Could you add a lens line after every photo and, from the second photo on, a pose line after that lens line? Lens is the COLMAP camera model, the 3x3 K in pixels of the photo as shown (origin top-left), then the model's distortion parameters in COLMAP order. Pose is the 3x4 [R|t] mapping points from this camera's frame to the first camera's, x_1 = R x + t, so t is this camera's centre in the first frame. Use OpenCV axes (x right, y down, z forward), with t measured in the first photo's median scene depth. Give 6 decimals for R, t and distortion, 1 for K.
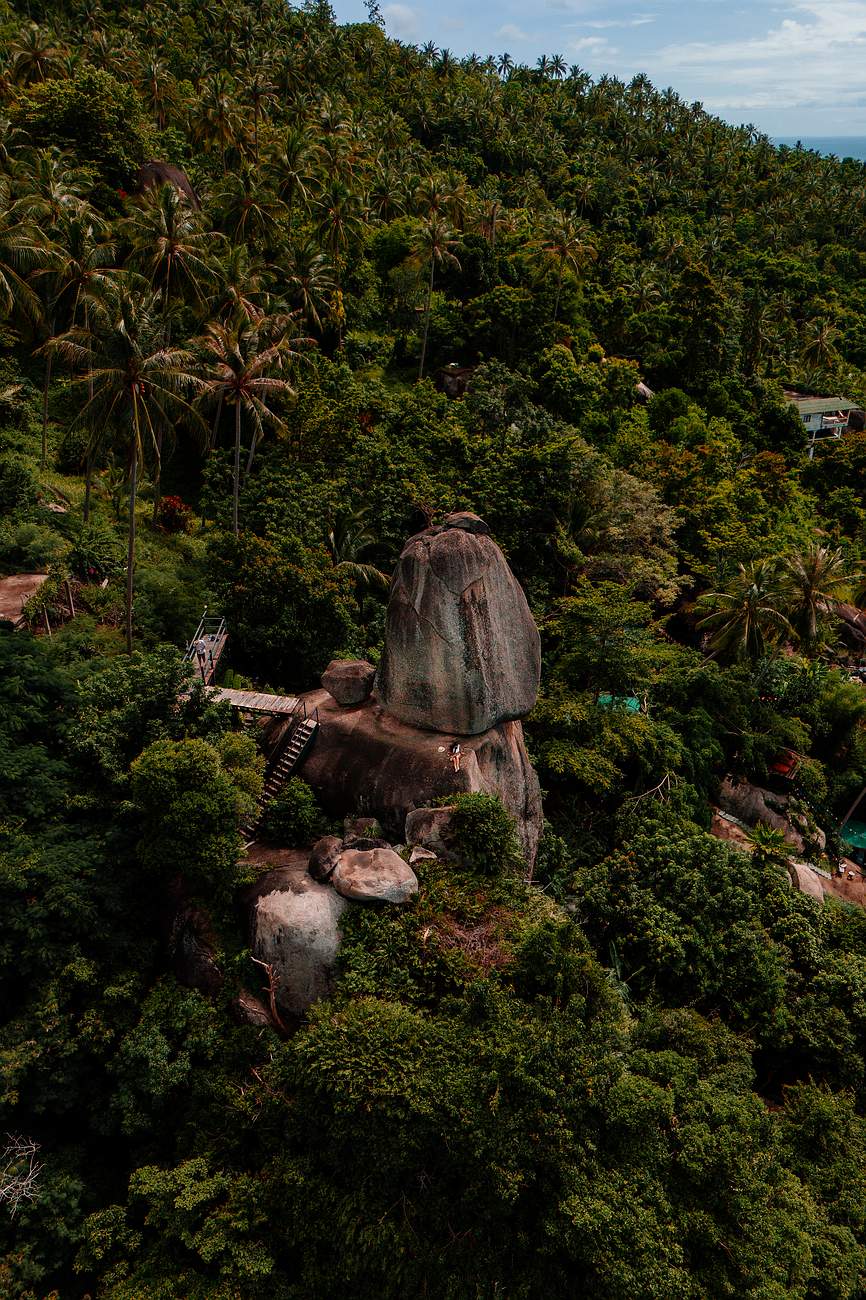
lens RADIAL K [[1072.9, 0, 433.0], [0, 1072.9, 650.0], [0, 0, 1]] dist [0.343904, 0.000915]
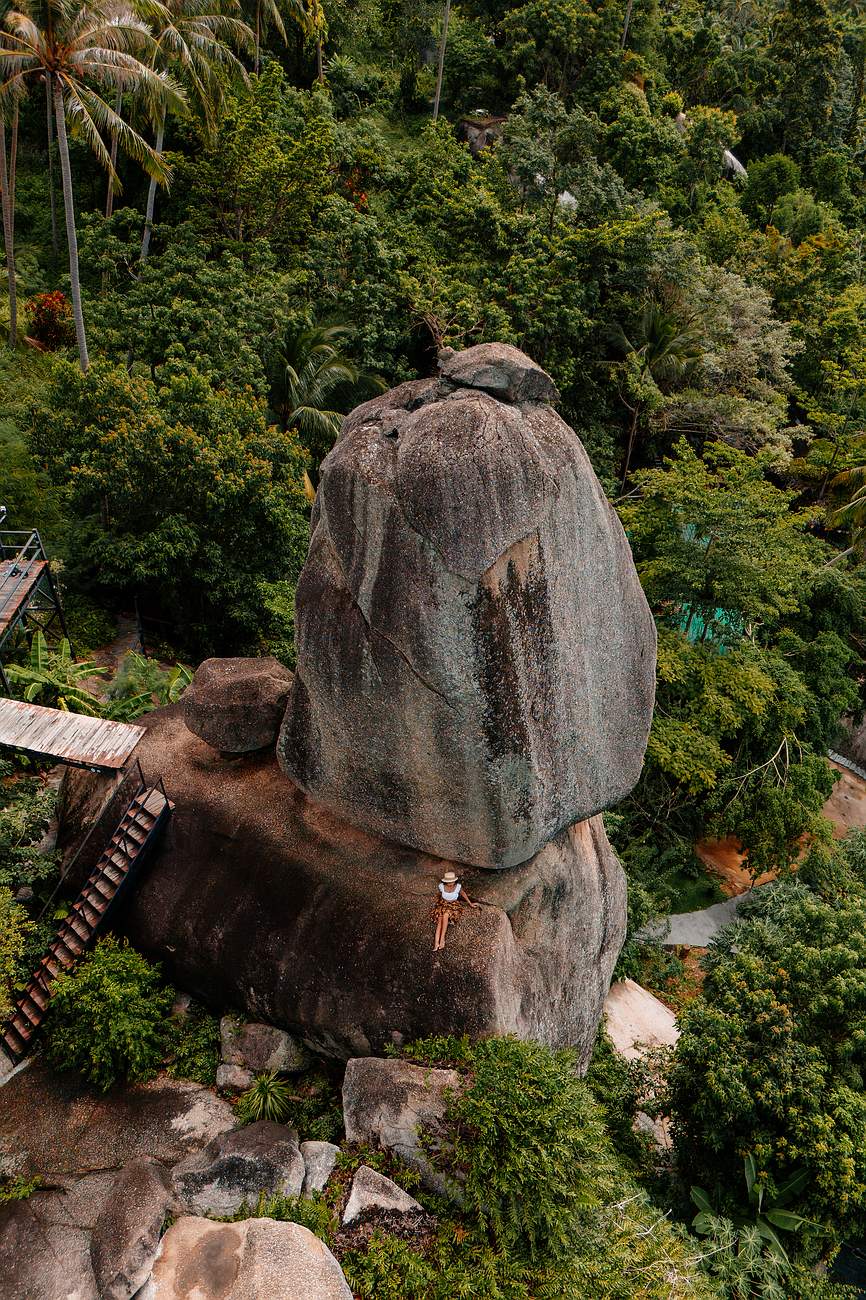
lens RADIAL K [[1090.6, 0, 467.7], [0, 1090.6, 649.2], [0, 0, 1]] dist [0.131903, 0.006065]
pose [[0.999851, 0.013512, 0.010786, 0.009323], [-0.015077, 0.986754, 0.161519, -0.045523], [-0.008461, -0.161658, 0.986811, 0.321939]]
